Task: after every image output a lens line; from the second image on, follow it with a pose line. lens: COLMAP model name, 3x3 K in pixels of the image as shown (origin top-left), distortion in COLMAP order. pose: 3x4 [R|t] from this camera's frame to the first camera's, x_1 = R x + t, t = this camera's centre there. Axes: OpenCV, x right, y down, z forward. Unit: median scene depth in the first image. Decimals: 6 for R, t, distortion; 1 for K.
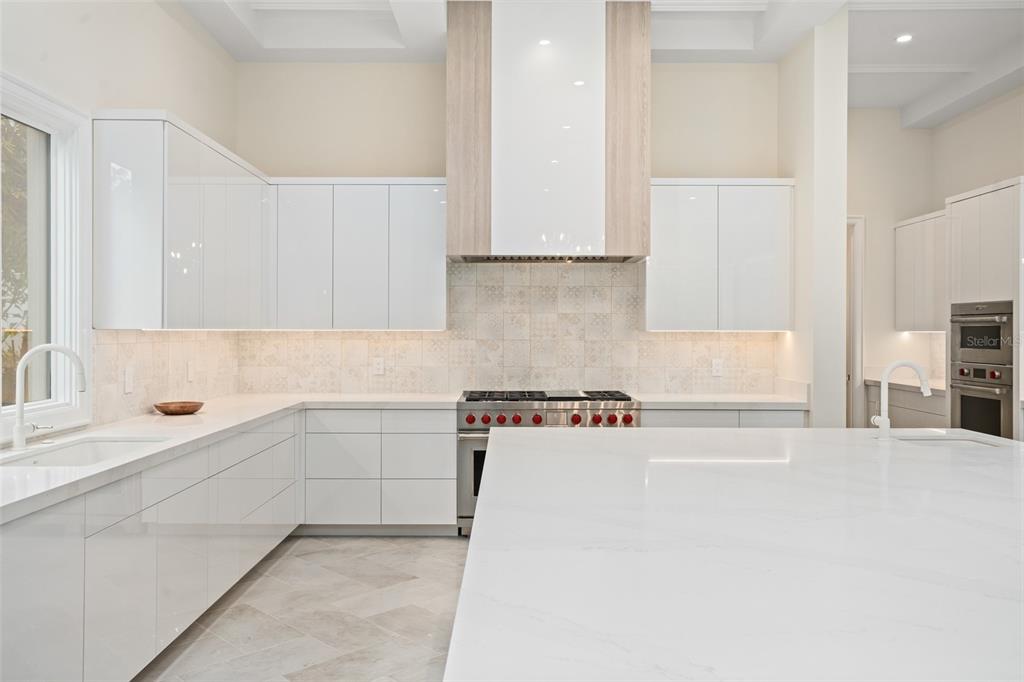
lens RADIAL K [[789.6, 0, 506.4], [0, 789.6, 330.9], [0, 0, 1]] dist [-0.000890, 0.007420]
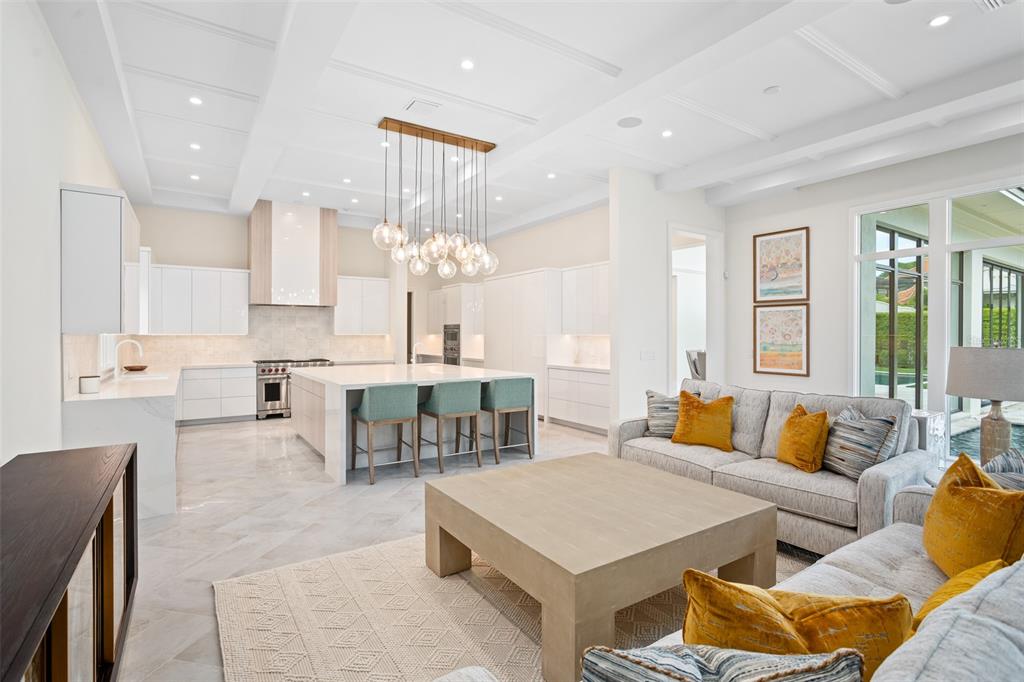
lens RADIAL K [[491.8, 0, 501.2], [0, 491.8, 336.5], [0, 0, 1]] dist [0.000515, 0.001175]
pose [[0.841041, -0.004387, 0.540954, -0.233690], [0.001691, 0.999984, 0.005480, -0.001869], [-0.540969, -0.003694, 0.841034, -0.645608]]
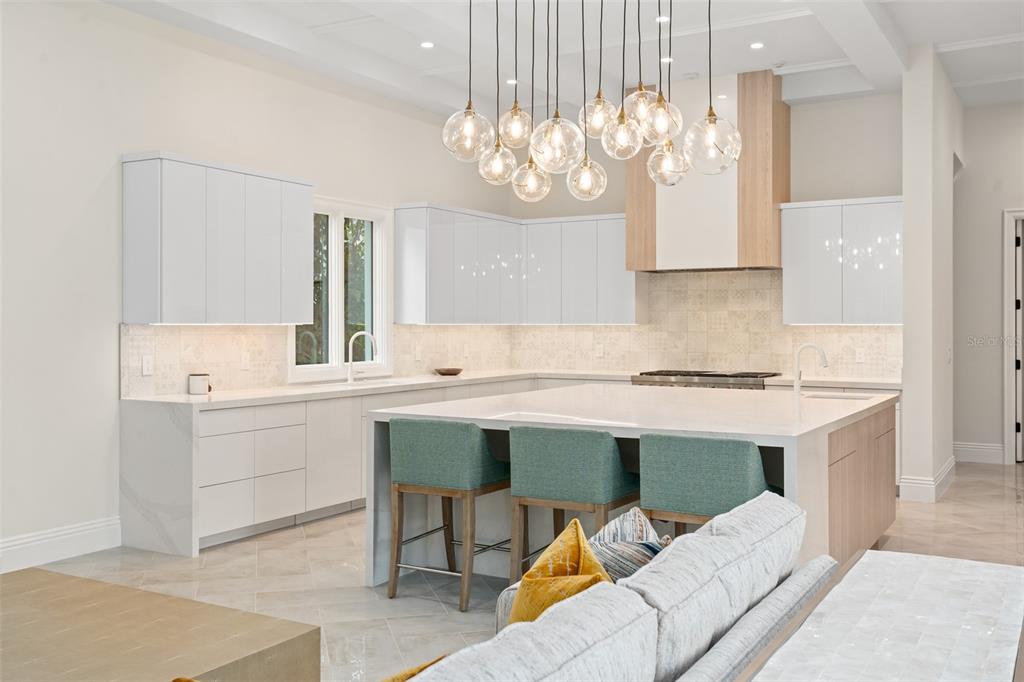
lens RADIAL K [[971.4, 0, 512.0], [0, 971.4, 341.0], [0, 0, 1]] dist [0.008745, 0.006279]
pose [[0.866069, 0.006758, -0.499878, 0.573048], [0.001952, 0.999855, 0.016899, -0.000992], [0.499920, -0.015612, 0.865931, -0.557552]]
